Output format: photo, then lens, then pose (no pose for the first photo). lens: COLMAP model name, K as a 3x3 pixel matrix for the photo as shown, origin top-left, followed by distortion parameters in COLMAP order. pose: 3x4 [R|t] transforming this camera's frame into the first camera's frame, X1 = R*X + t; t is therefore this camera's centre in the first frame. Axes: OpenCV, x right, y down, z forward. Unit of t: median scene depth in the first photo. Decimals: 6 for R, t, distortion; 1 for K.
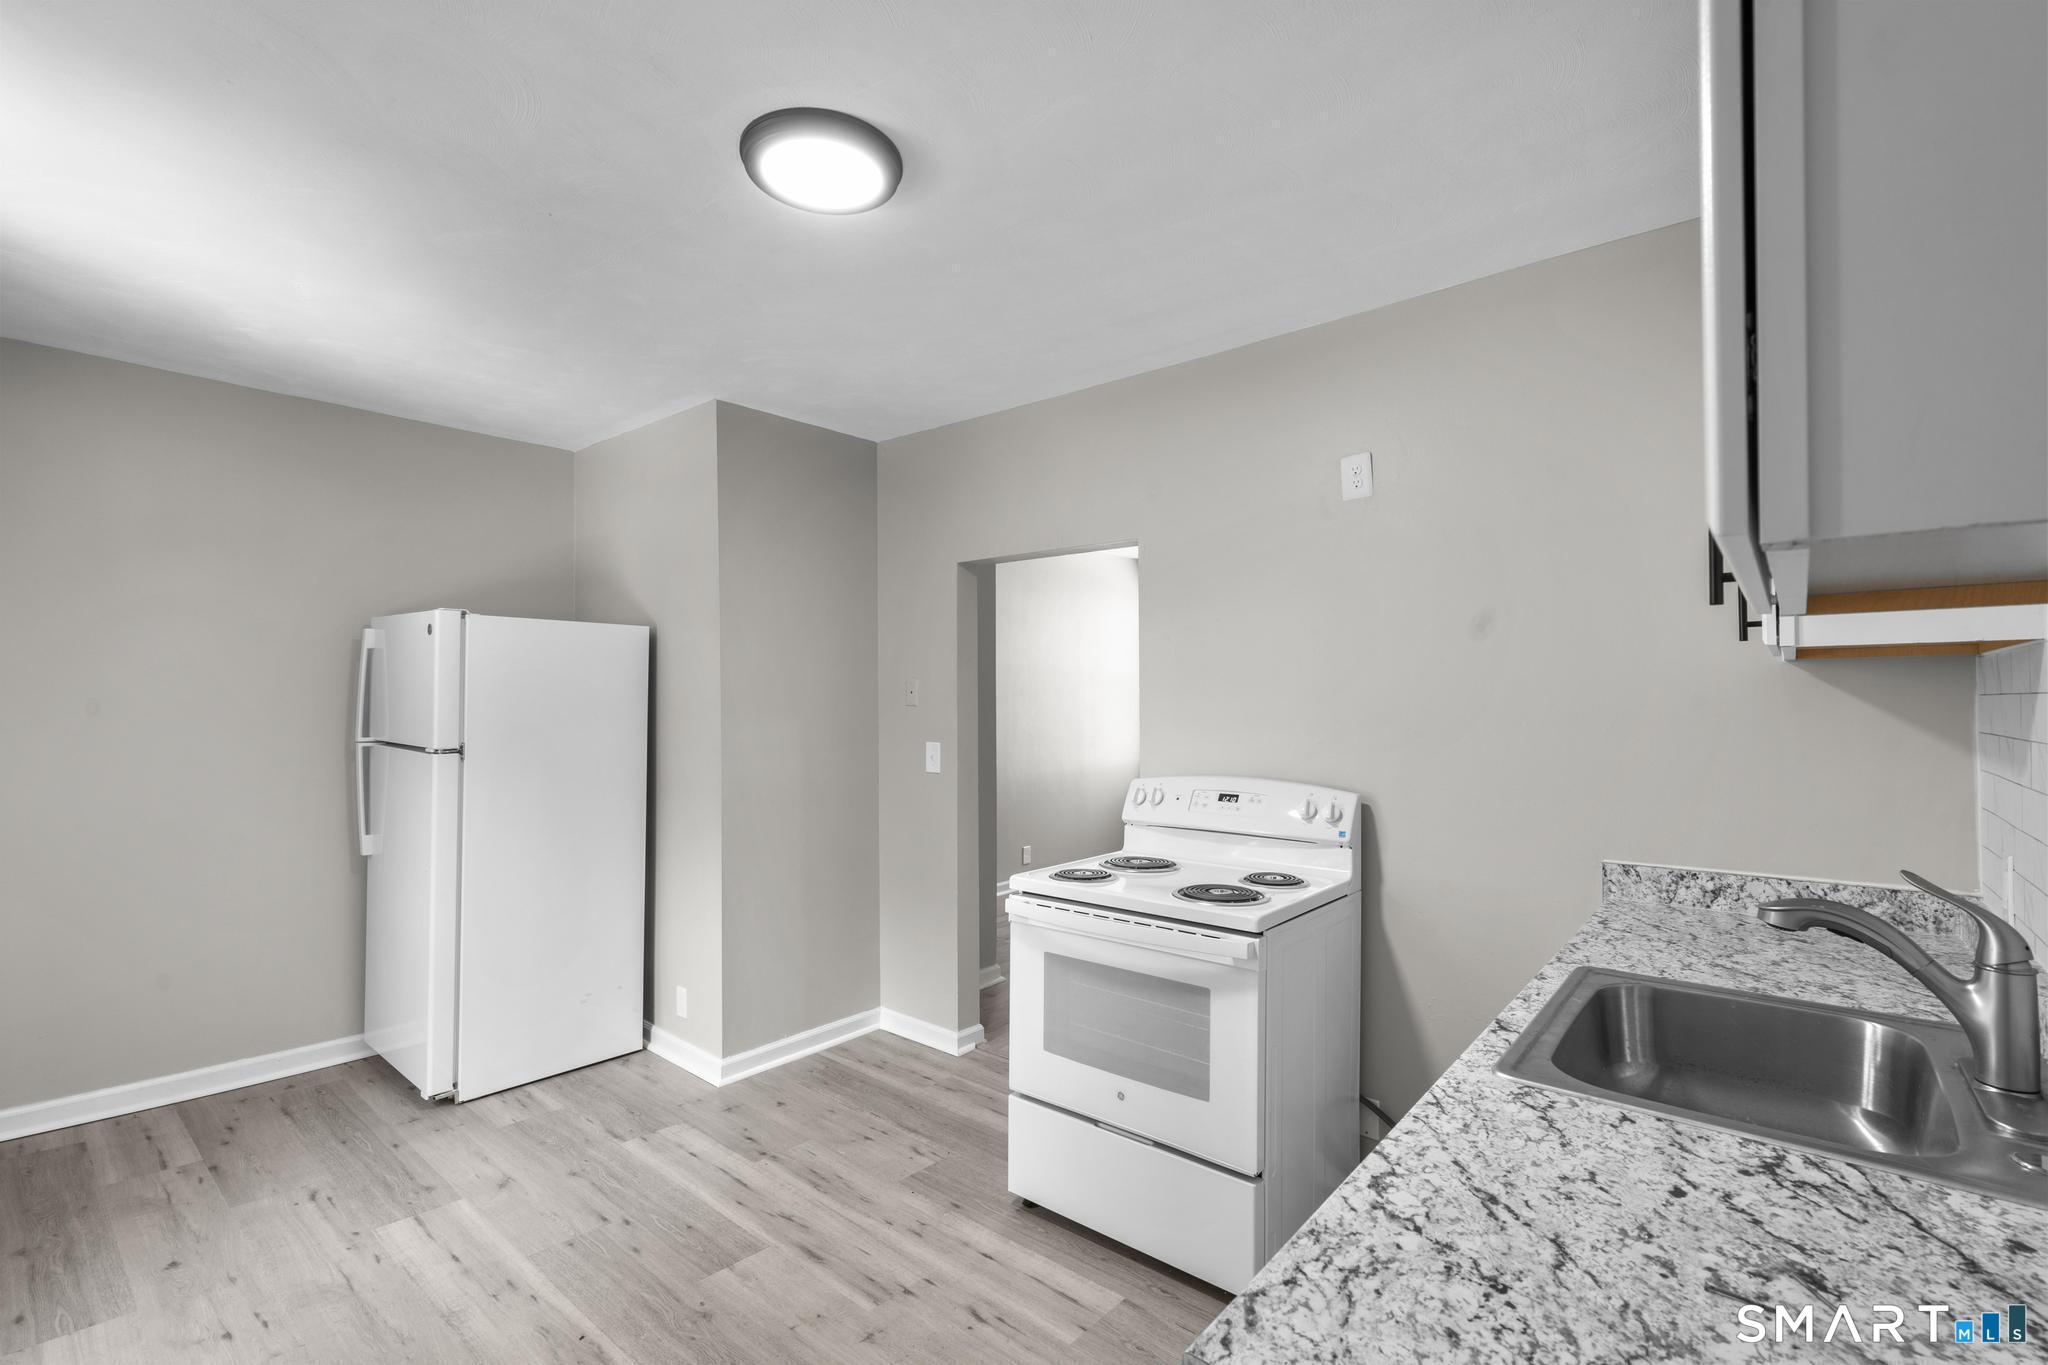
lens RADIAL K [[917.7, 0, 1021.7], [0, 917.7, 693.9], [0, 0, 1]] dist [-0.006694, 0.003902]
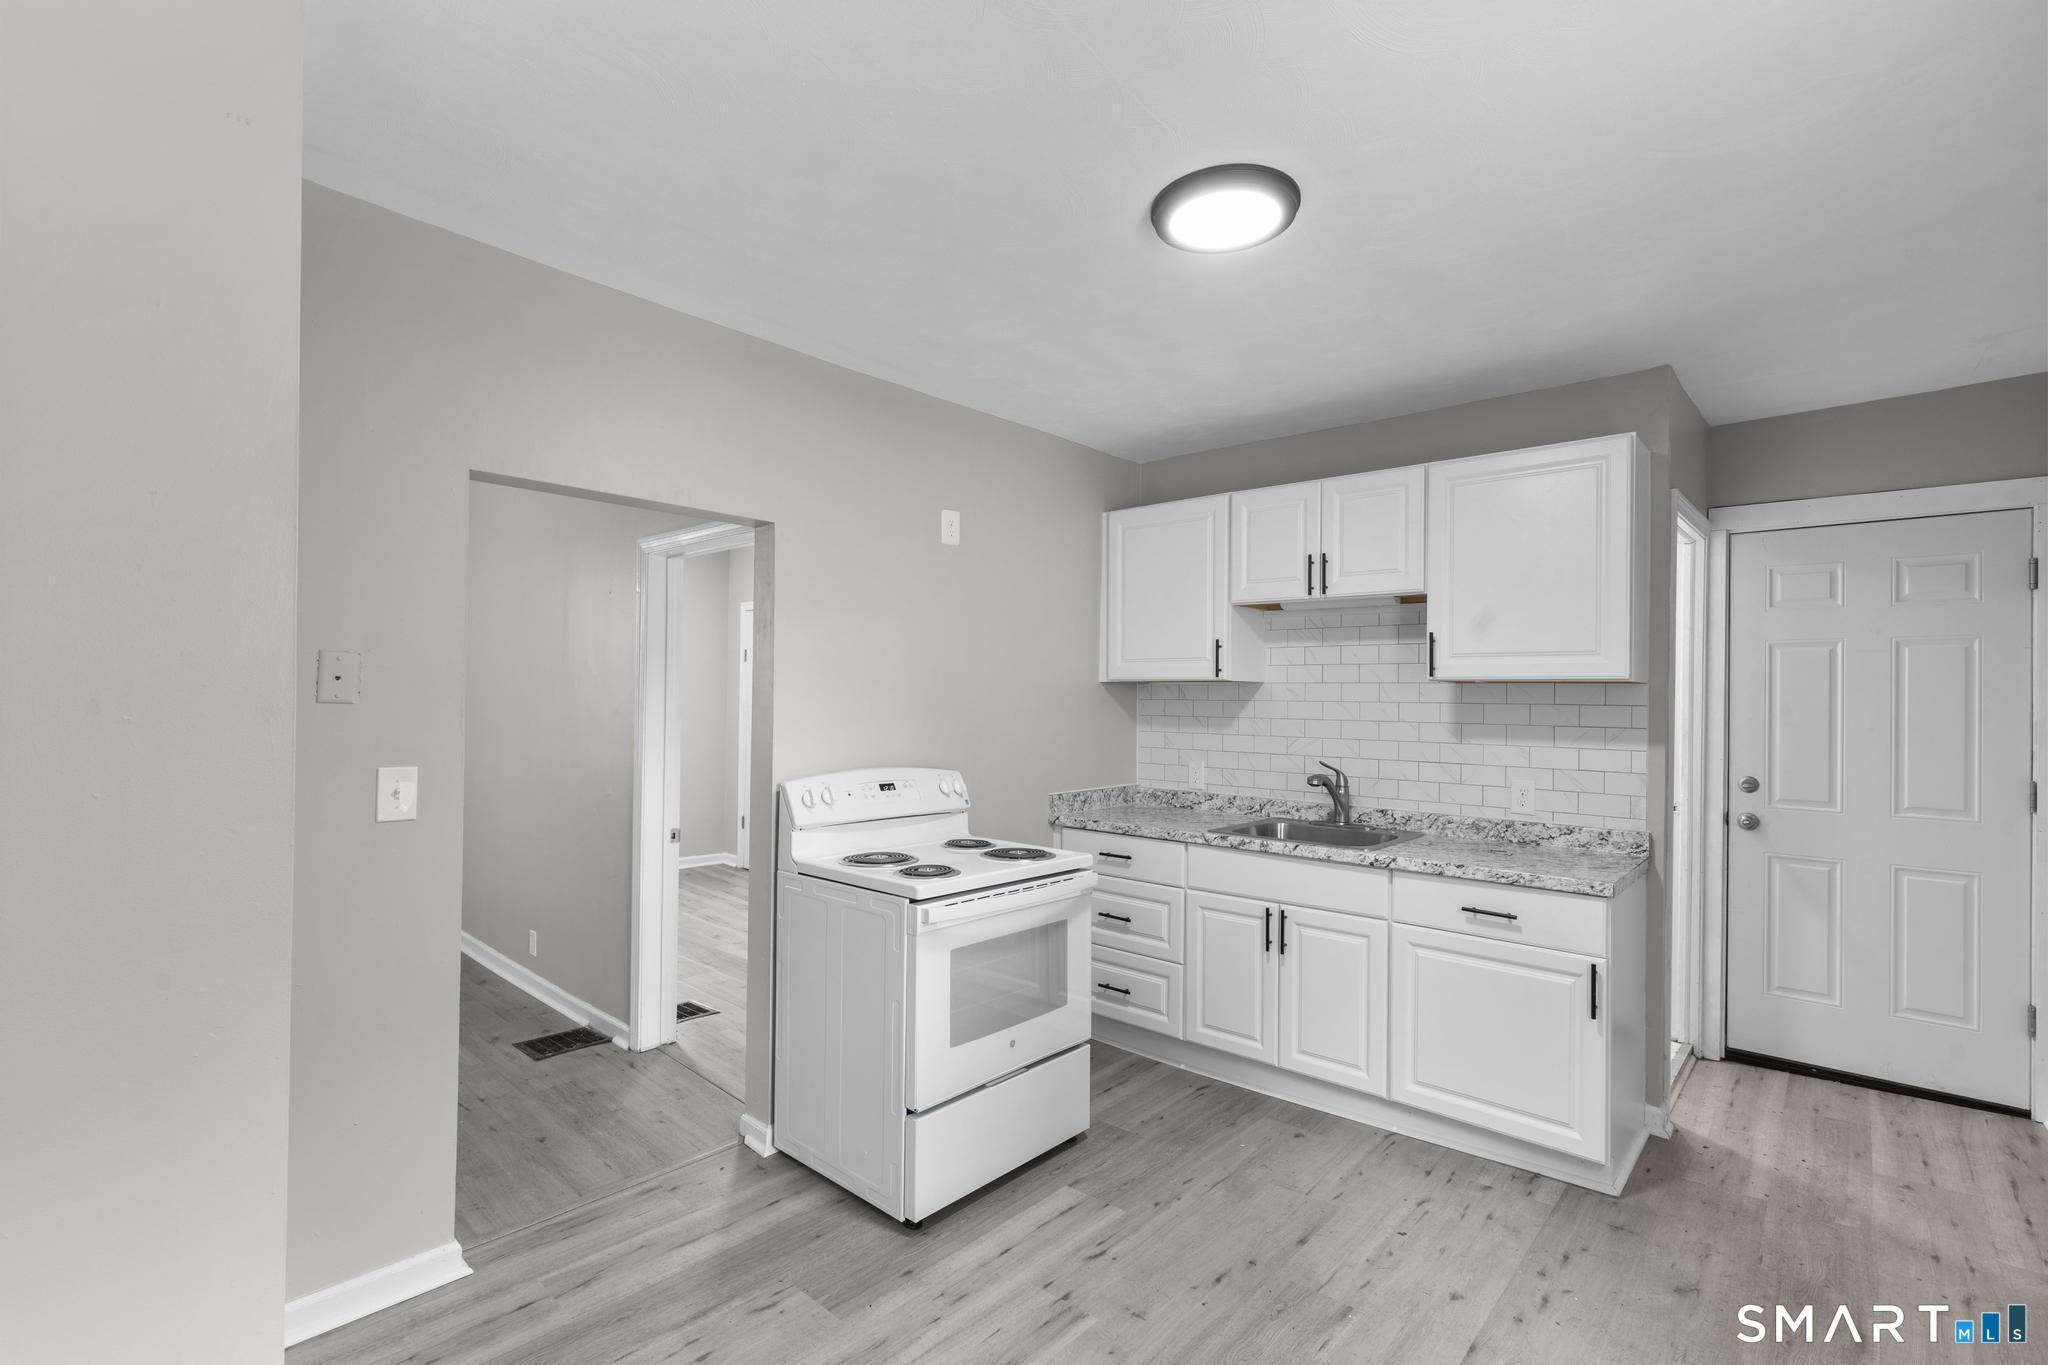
lens RADIAL K [[917.7, 0, 1031.5], [0, 917.7, 689.2], [0, 0, 1]] dist [-0.006694, 0.003902]
pose [[0.028569, 0.010985, 0.999531, -1.041077], [-0.019039, 0.999764, -0.010443, 0.004036], [-0.999411, -0.018732, 0.028771, 0.943161]]
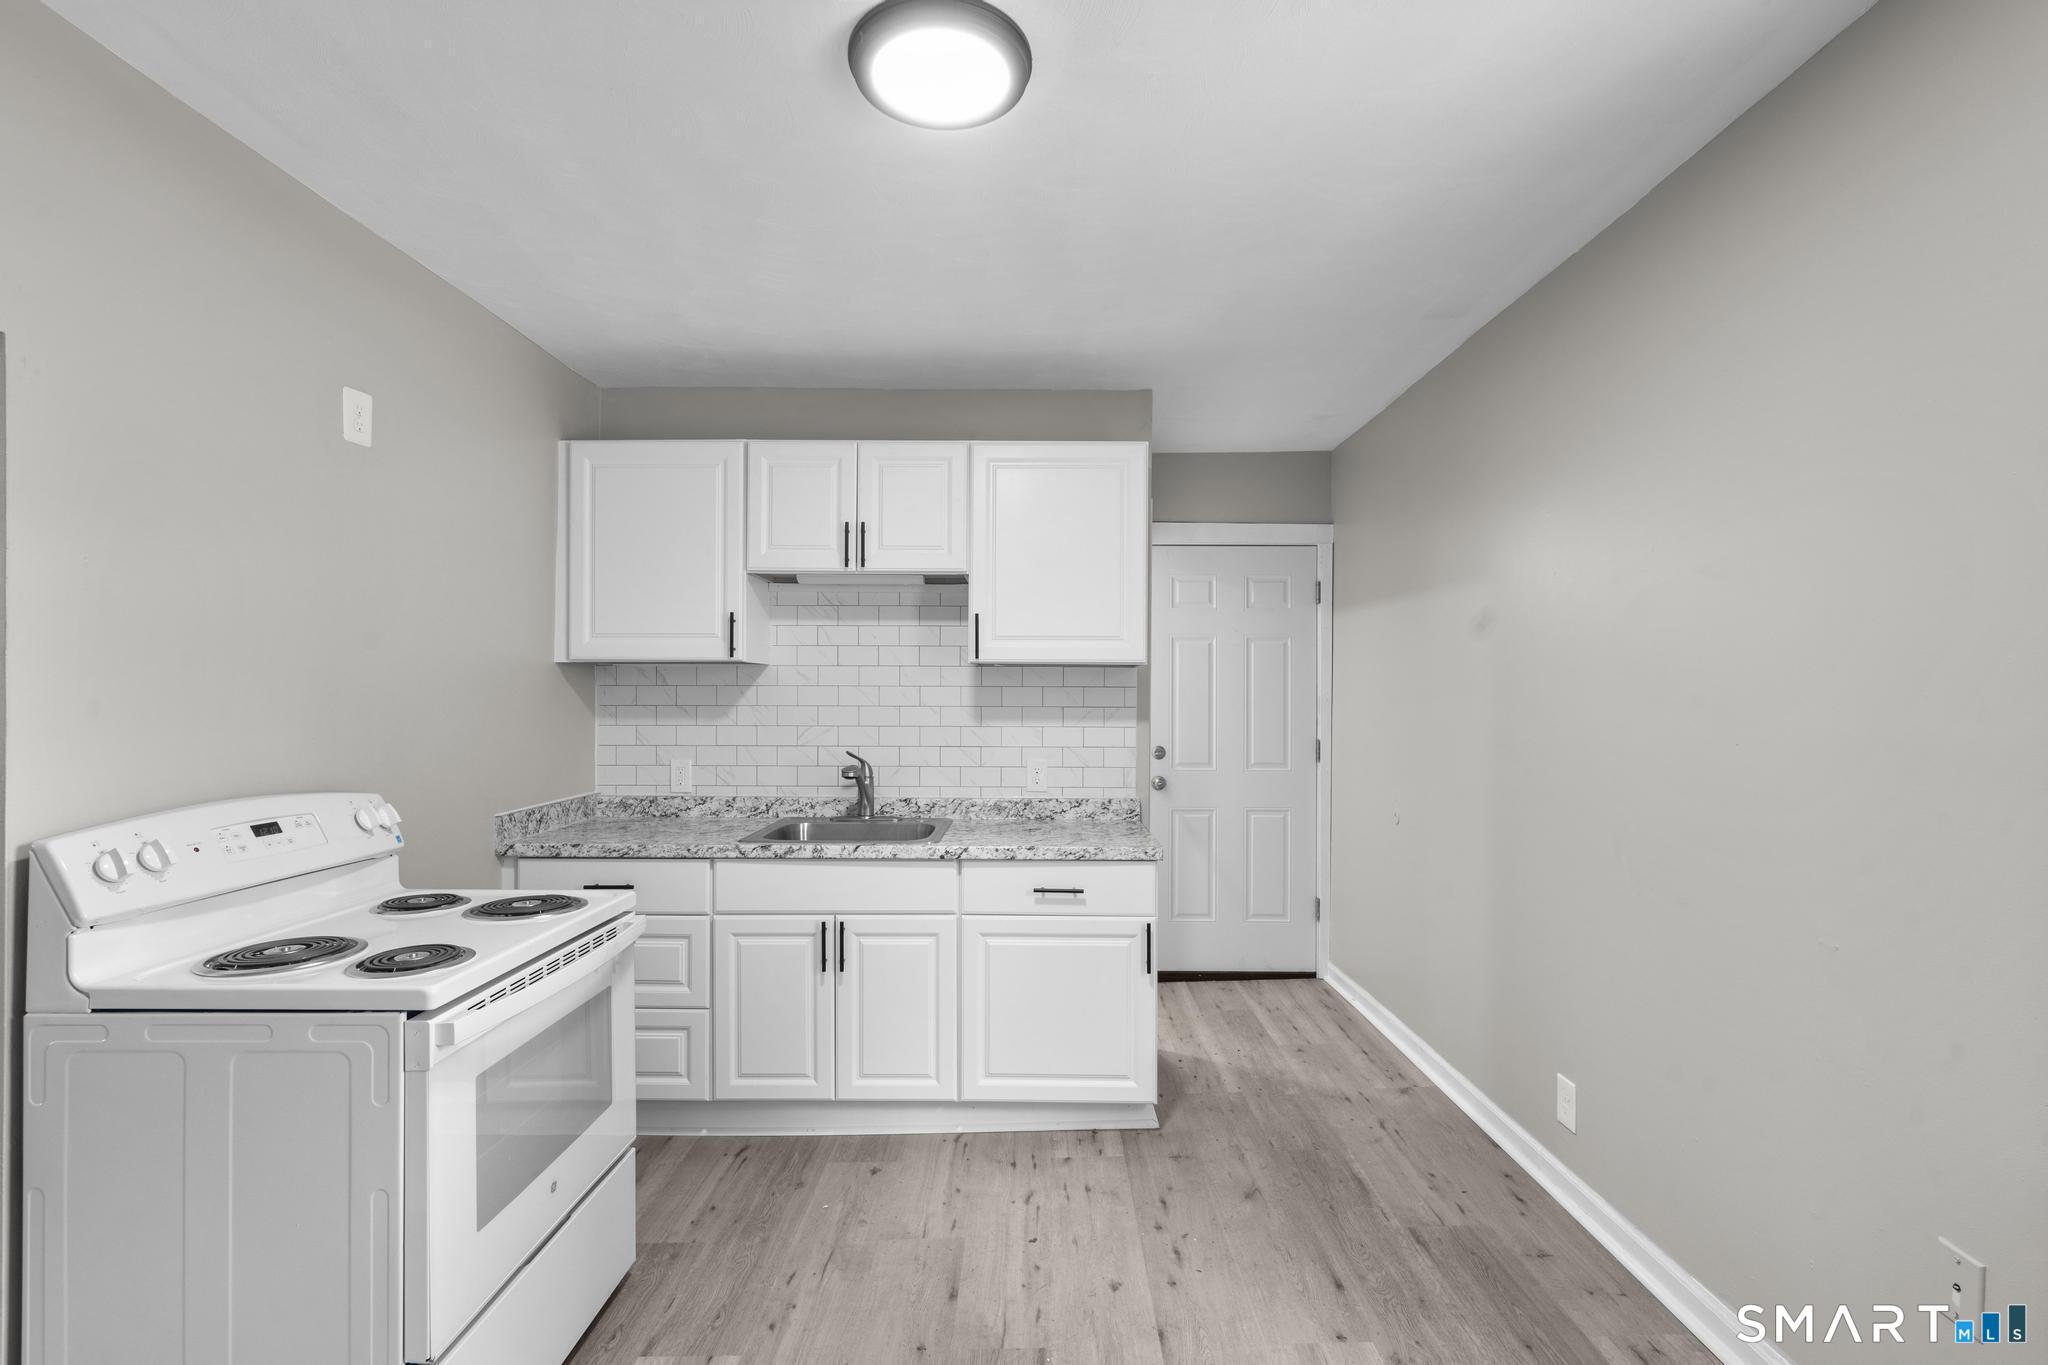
lens RADIAL K [[917.7, 0, 1025.3], [0, 917.7, 688.5], [0, 0, 1]] dist [-0.006694, 0.003902]
pose [[-0.634093, 0.004290, 0.773245, -0.748833], [-0.007638, 0.999901, -0.011811, 0.018380], [-0.773219, -0.013395, -0.633997, 1.180195]]
